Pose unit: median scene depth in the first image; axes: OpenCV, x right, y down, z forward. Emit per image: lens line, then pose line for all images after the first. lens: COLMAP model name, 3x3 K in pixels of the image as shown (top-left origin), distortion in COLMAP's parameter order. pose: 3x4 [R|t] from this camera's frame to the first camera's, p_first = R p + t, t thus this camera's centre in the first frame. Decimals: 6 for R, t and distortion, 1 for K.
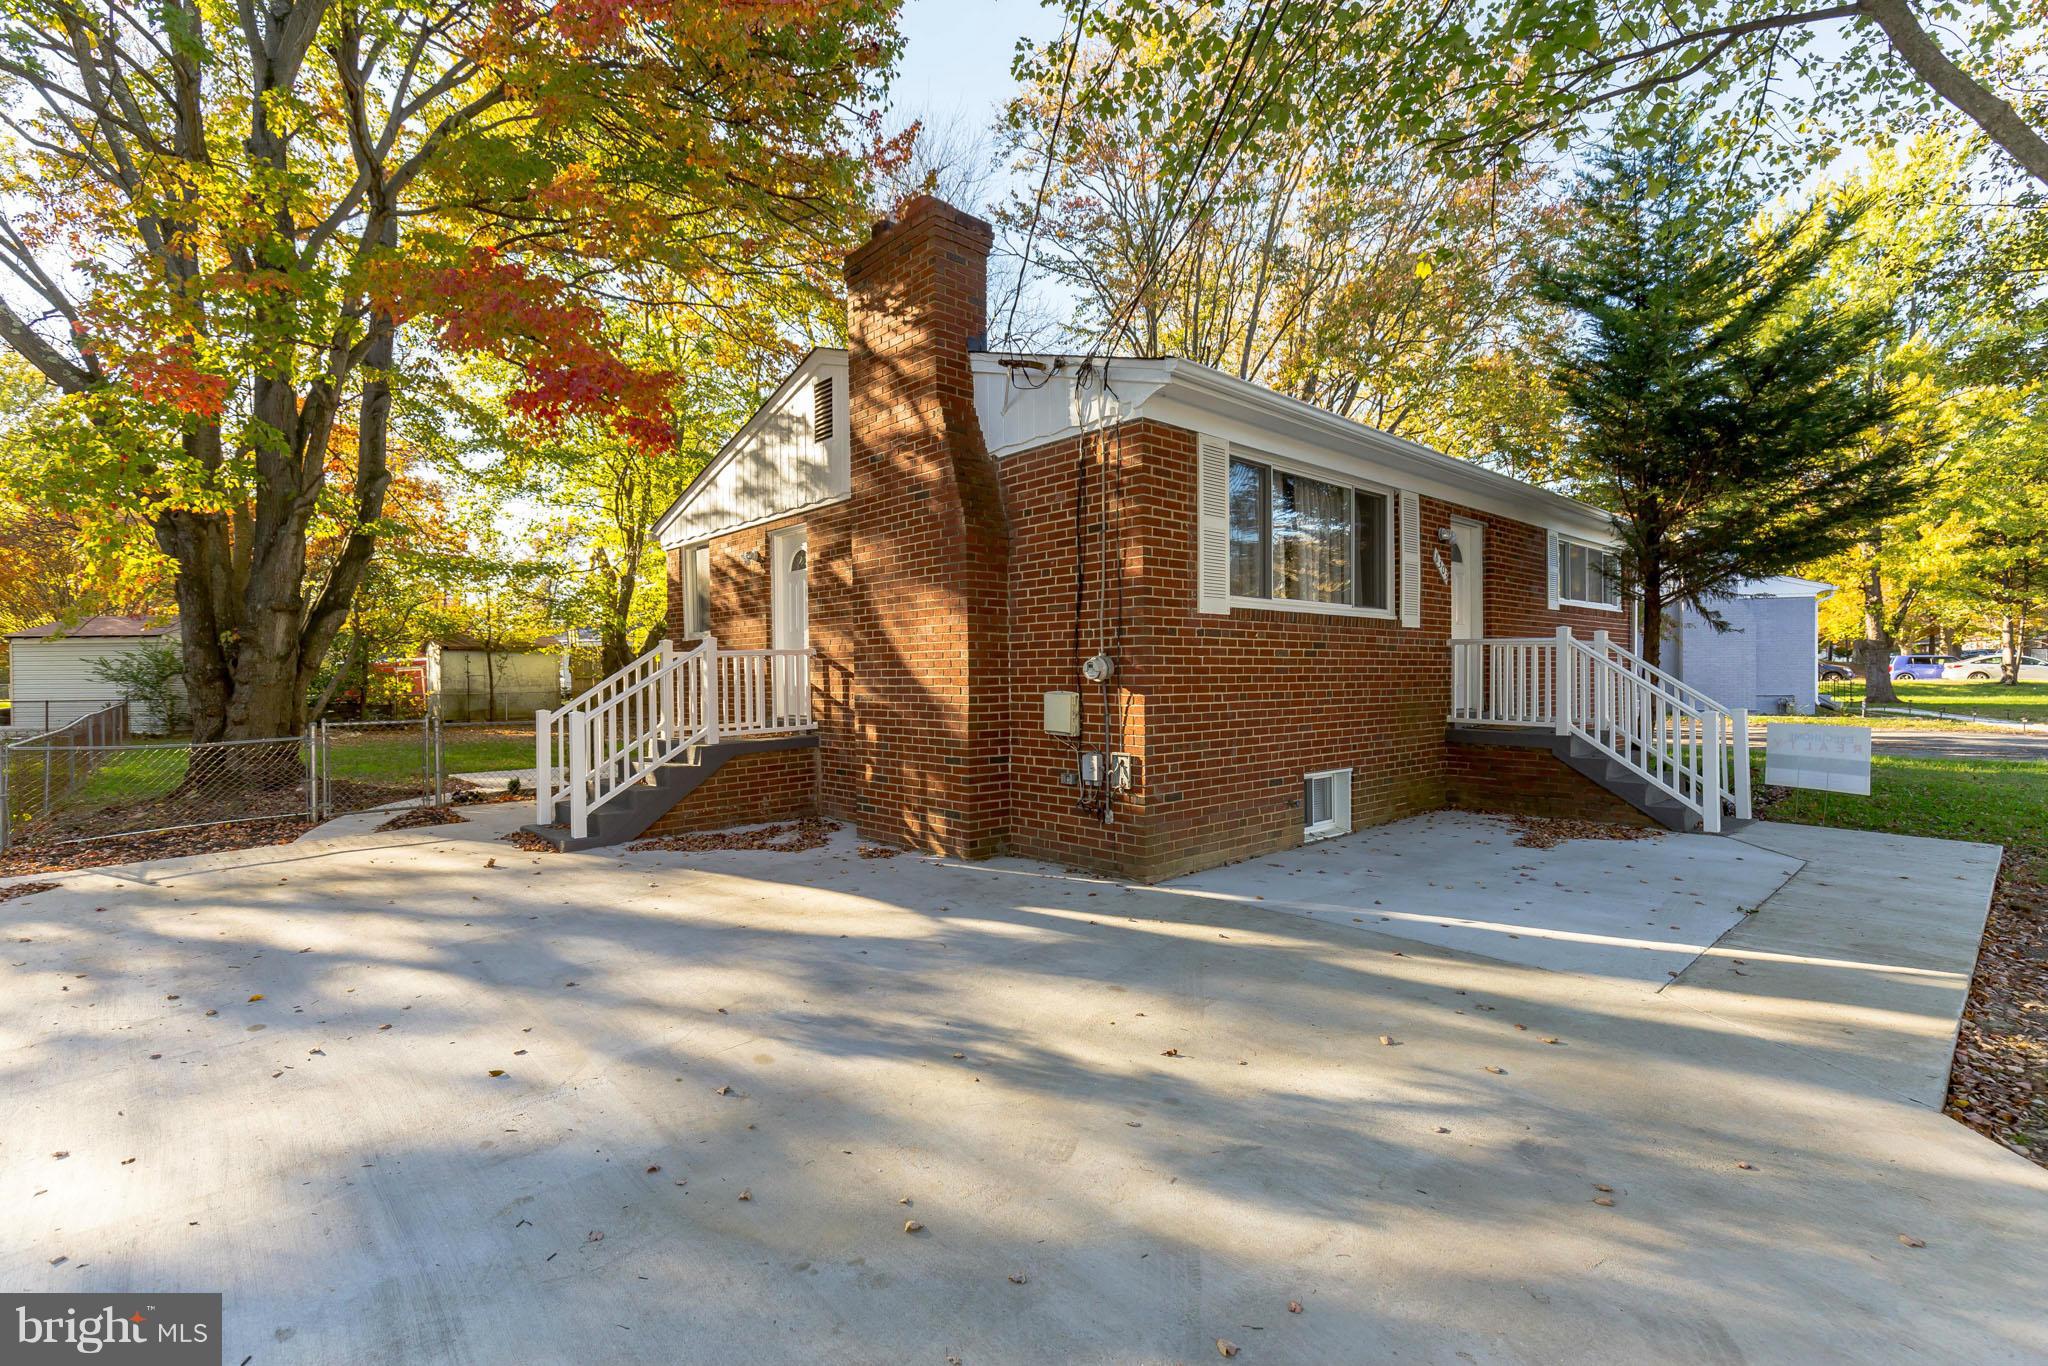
lens RADIAL K [[928.3, 0, 1022.5], [0, 928.3, 682.1], [0, 0, 1]] dist [0.012236, -0.003138]
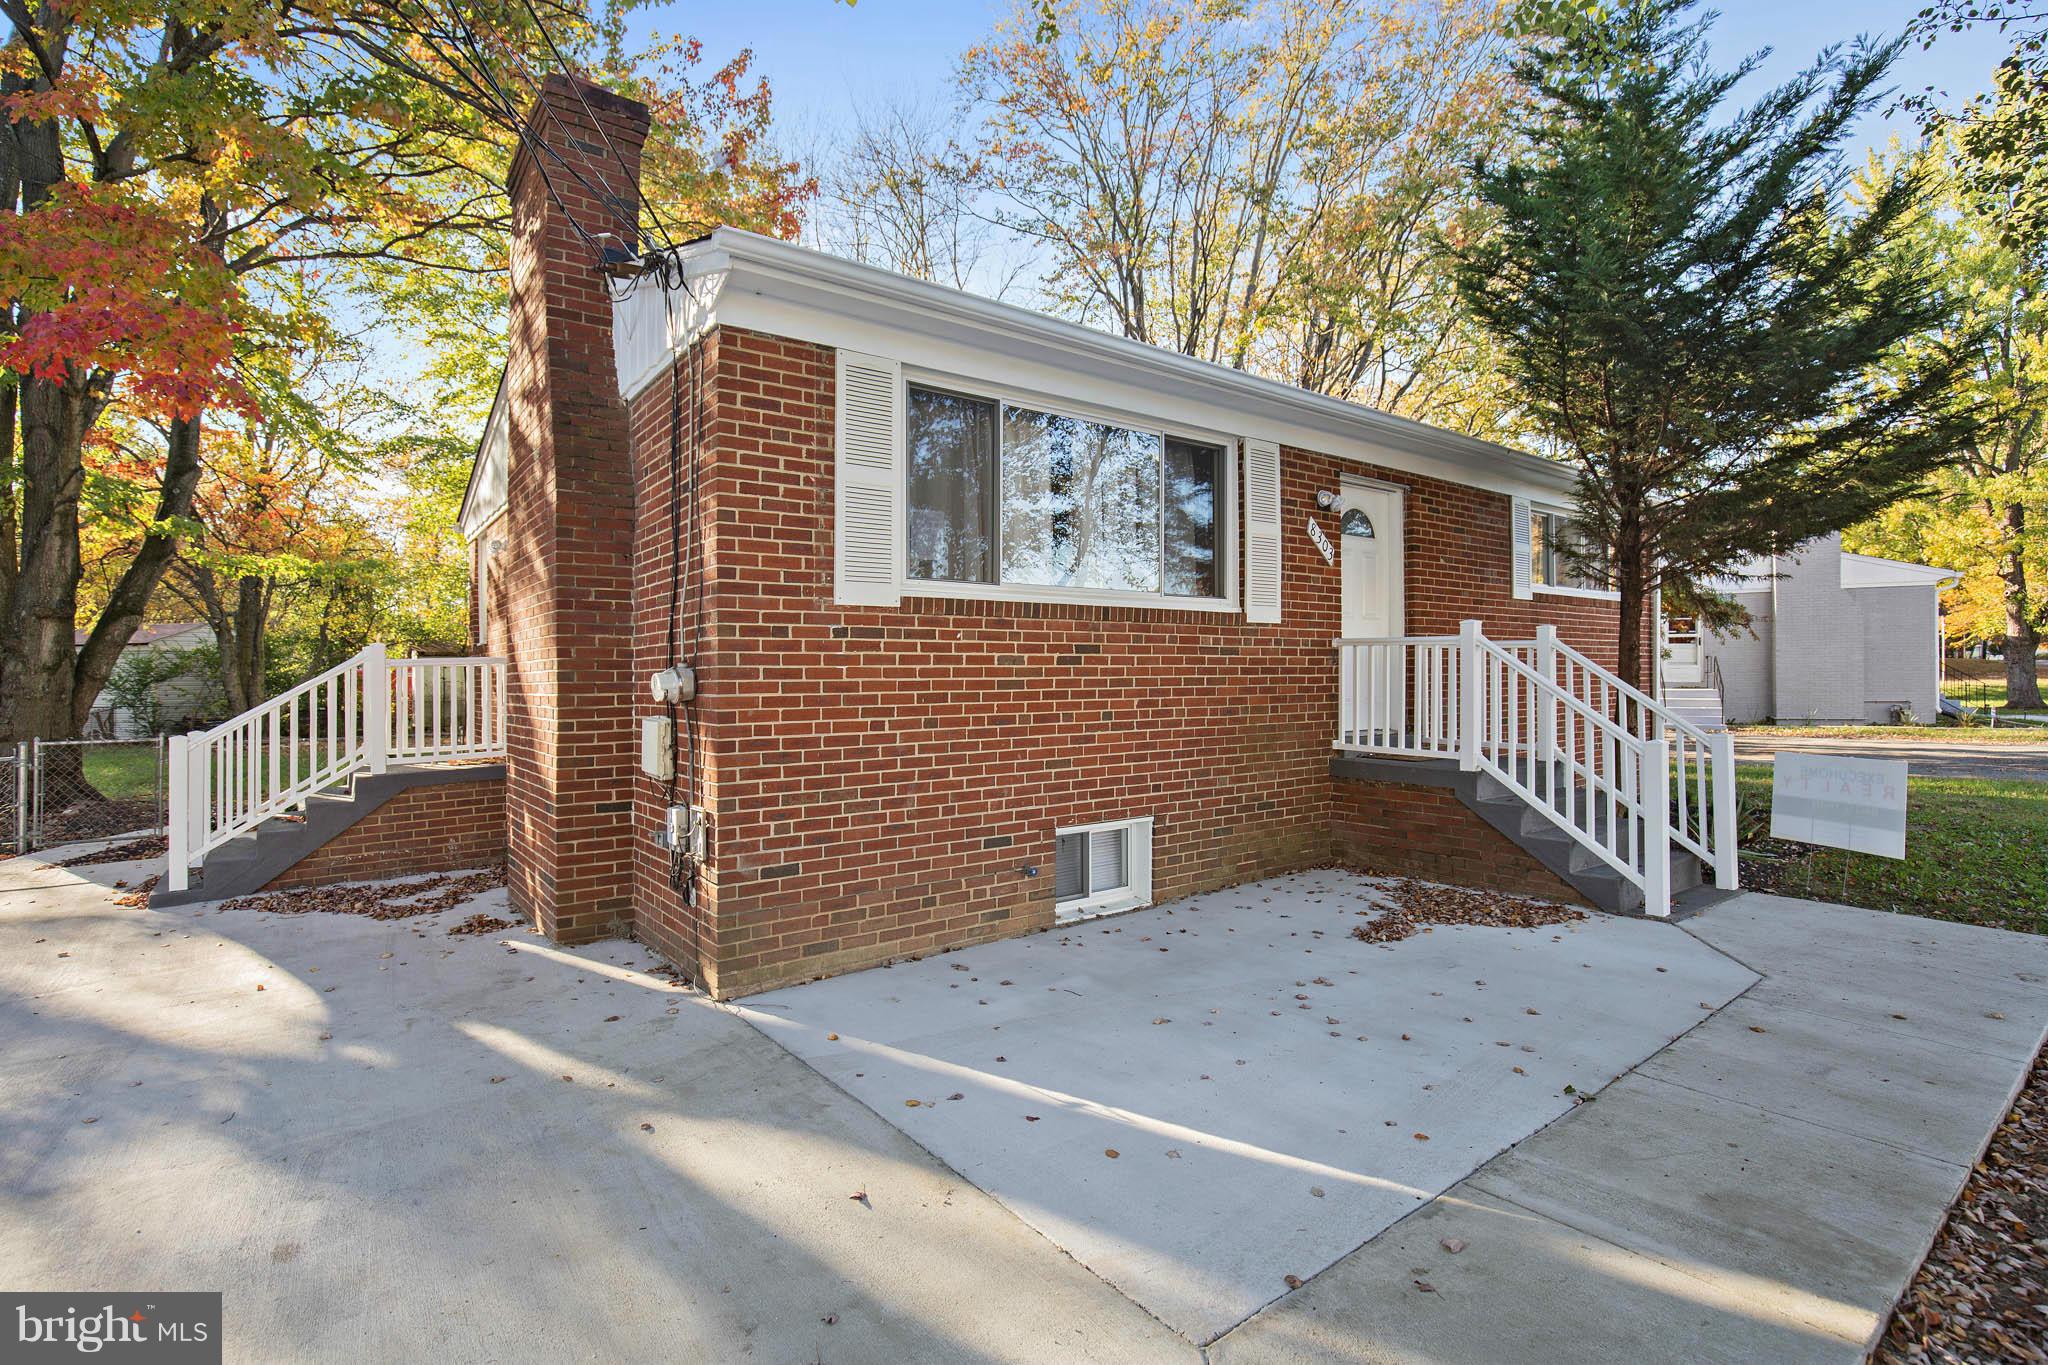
lens RADIAL K [[946.8, 0, 1020.2], [0, 946.8, 675.2], [0, 0, 1]] dist [-0.017350, -0.000841]
pose [[0.995260, -0.003319, -0.097198, 0.300344], [0.002463, 0.999957, -0.008928, -0.011062], [0.097223, 0.008646, 0.995225, 0.233329]]
